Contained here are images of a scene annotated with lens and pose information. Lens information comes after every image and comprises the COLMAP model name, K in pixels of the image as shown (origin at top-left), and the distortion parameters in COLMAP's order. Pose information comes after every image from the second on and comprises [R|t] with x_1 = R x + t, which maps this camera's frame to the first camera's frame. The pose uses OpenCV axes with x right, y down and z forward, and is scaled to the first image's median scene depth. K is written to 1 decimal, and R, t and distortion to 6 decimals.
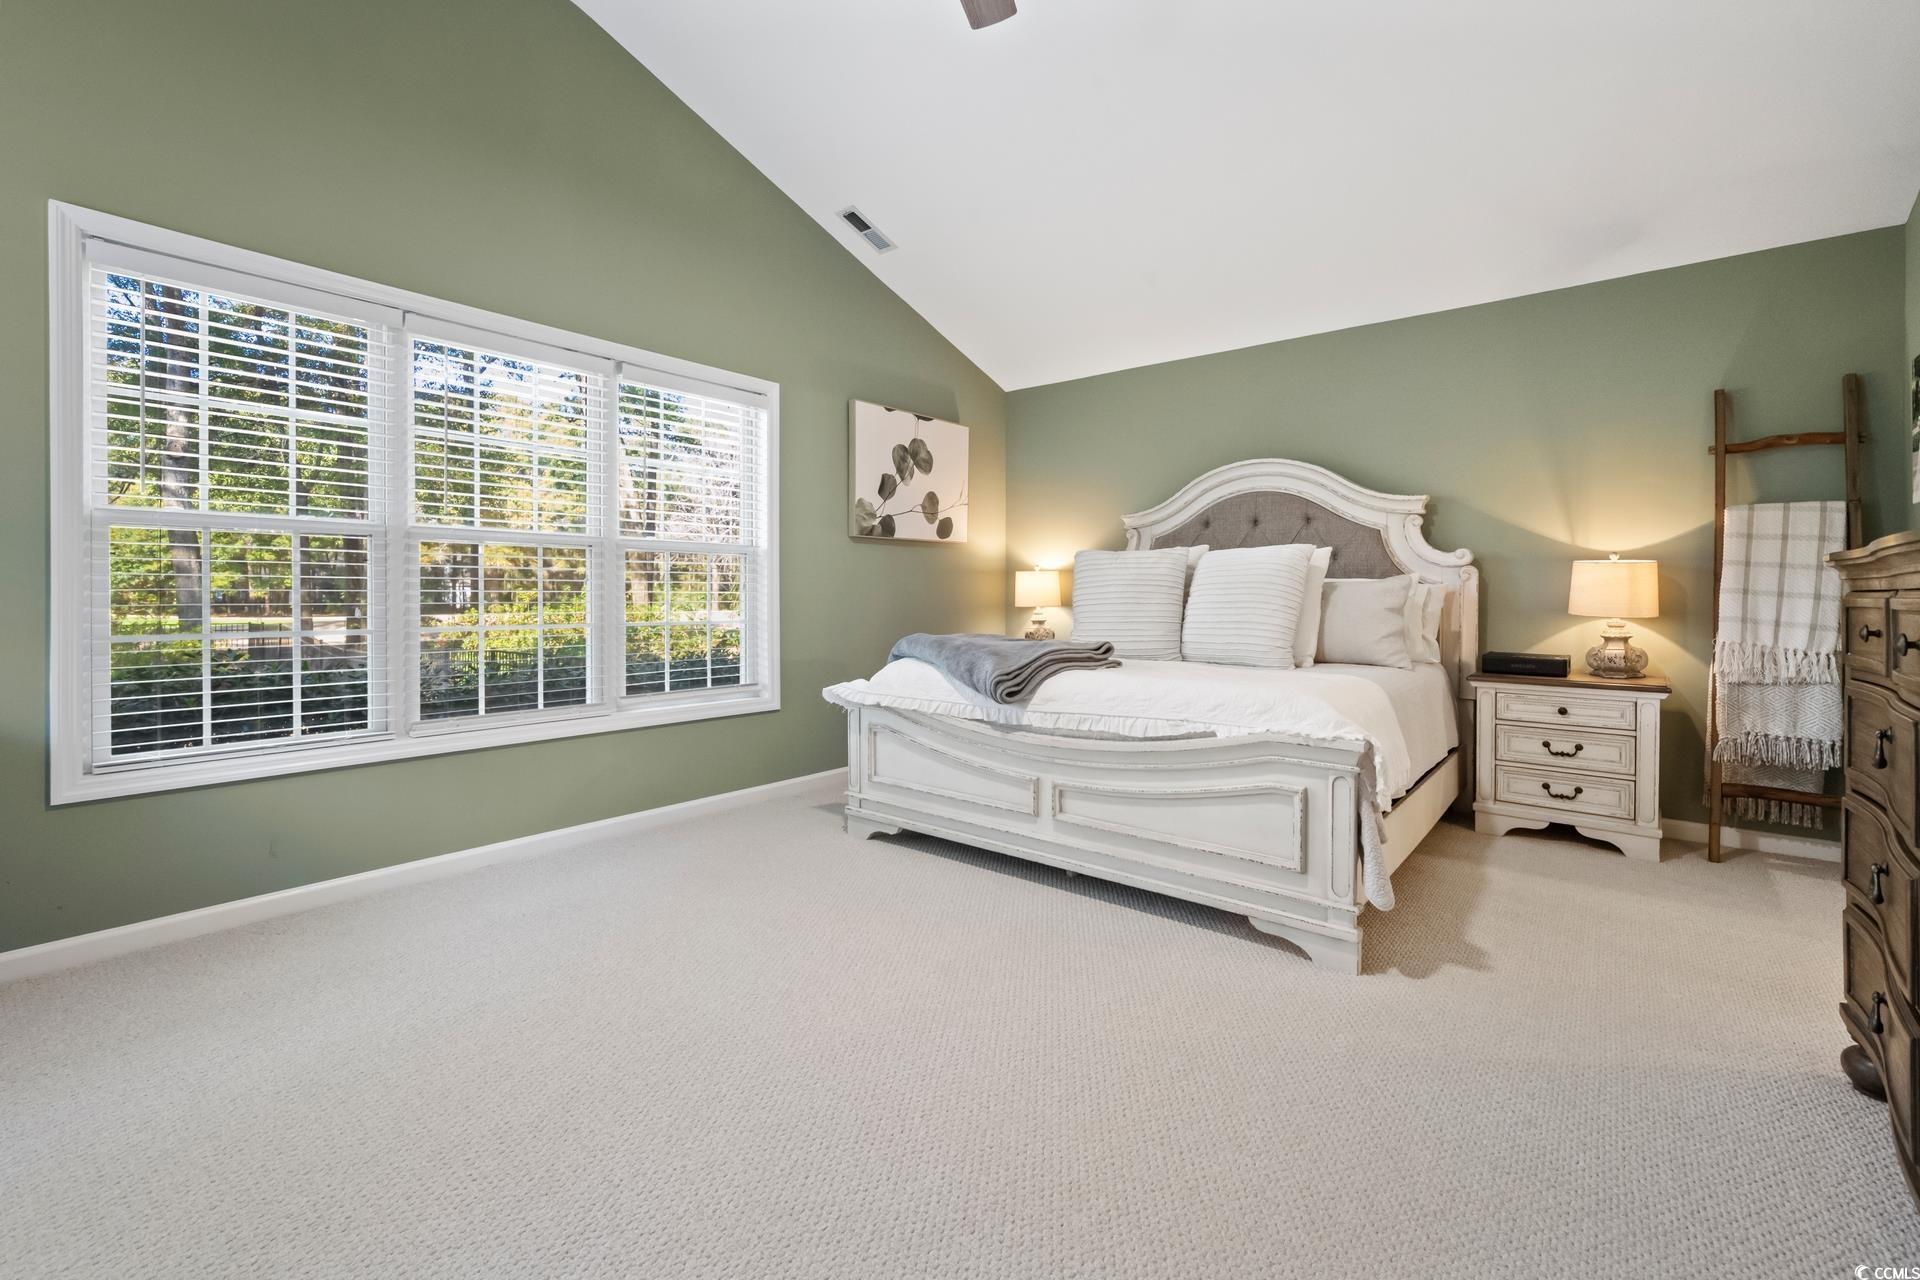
lens RADIAL K [[838.6, 0, 983.0], [0, 838.6, 590.5], [0, 0, 1]] dist [-0.000204, -0.000023]
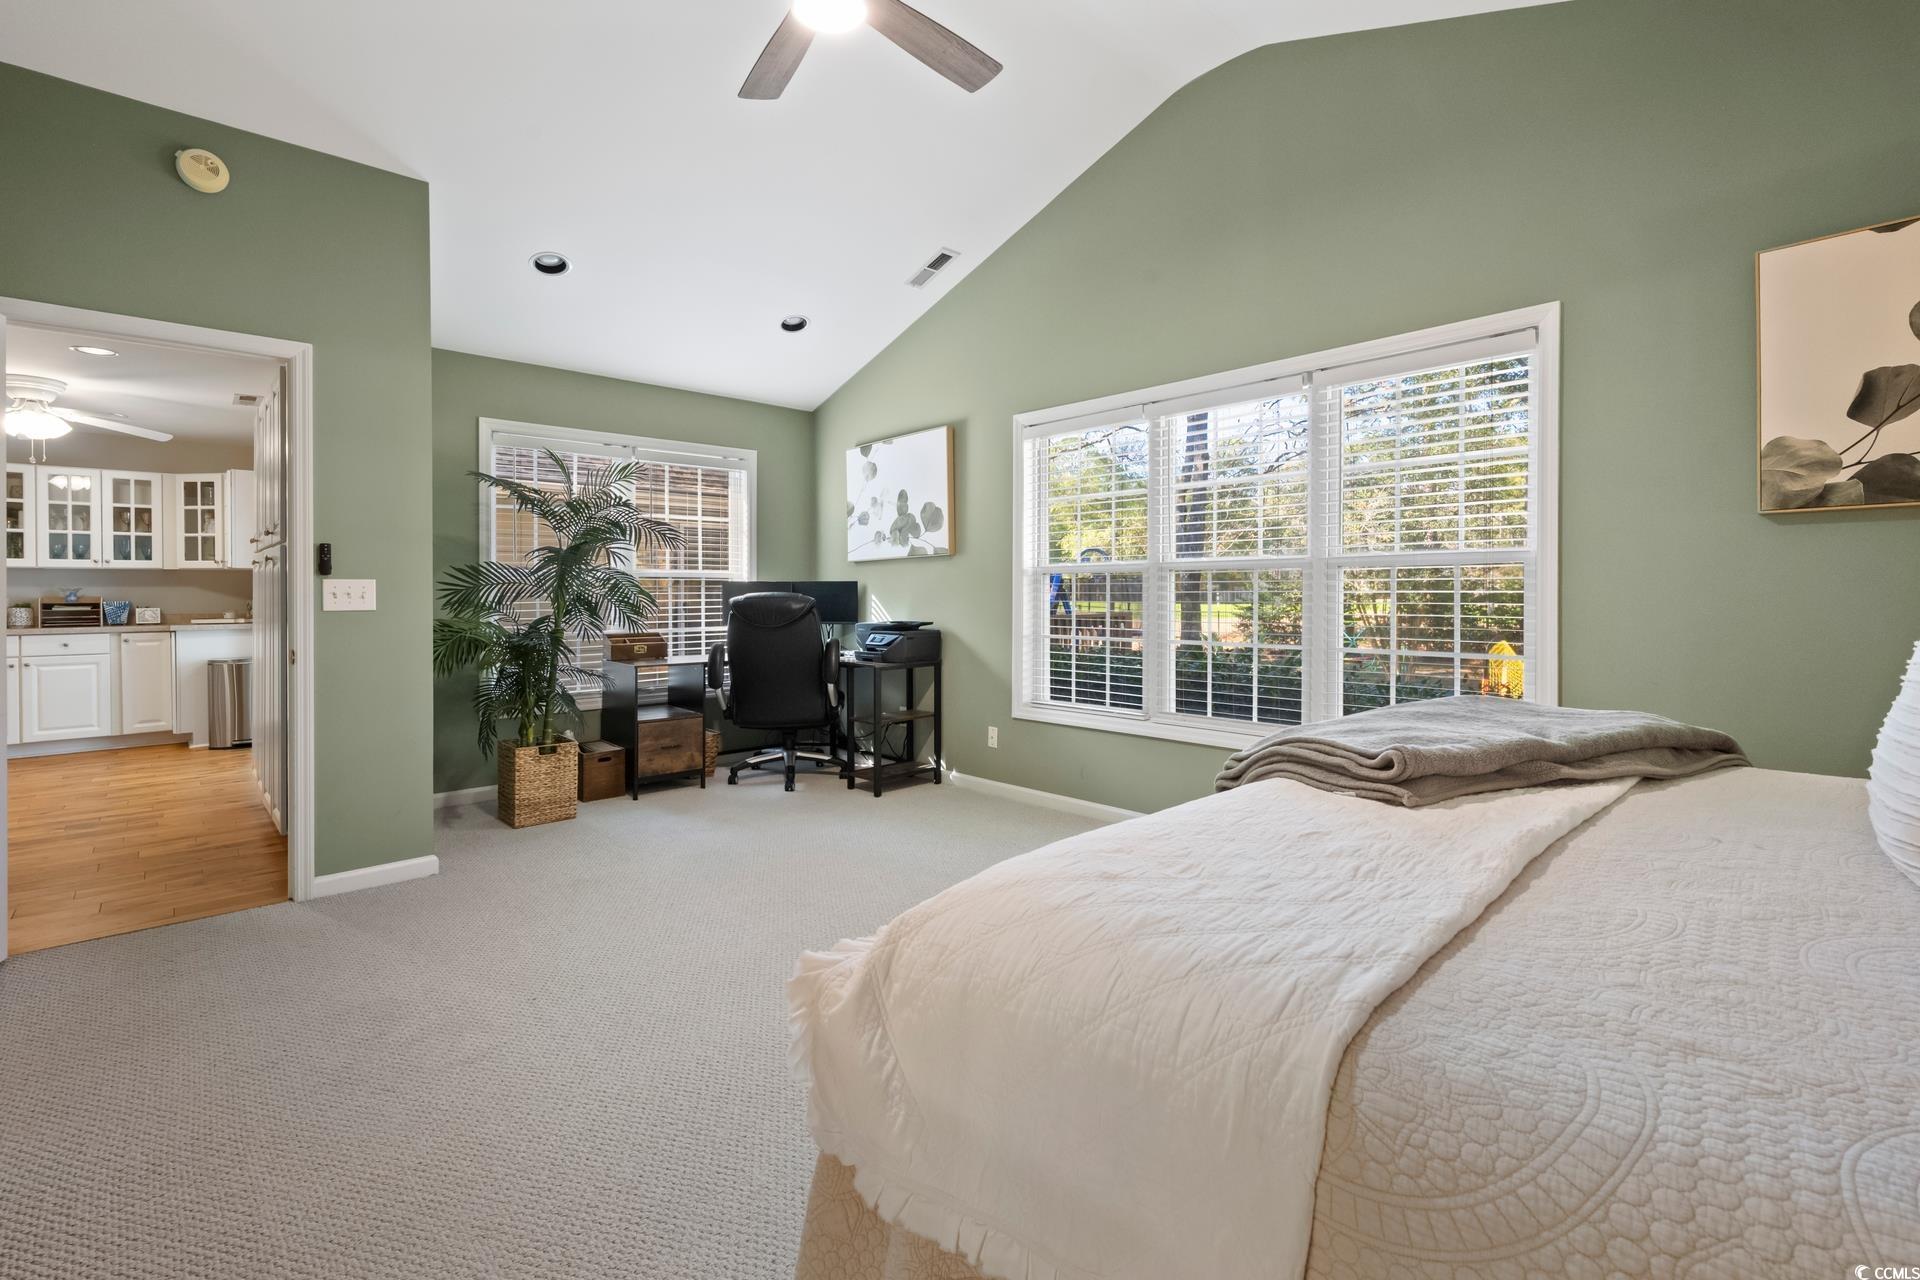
lens RADIAL K [[855.2, 0, 963.5], [0, 855.2, 624.6], [0, 0, 1]] dist [-0.001086, 0.000017]
pose [[-0.152134, 0.015002, -0.988246, 0.623742], [-0.010412, 0.999805, 0.016780, 0.002064], [0.988305, 0.012842, -0.151948, 0.808013]]
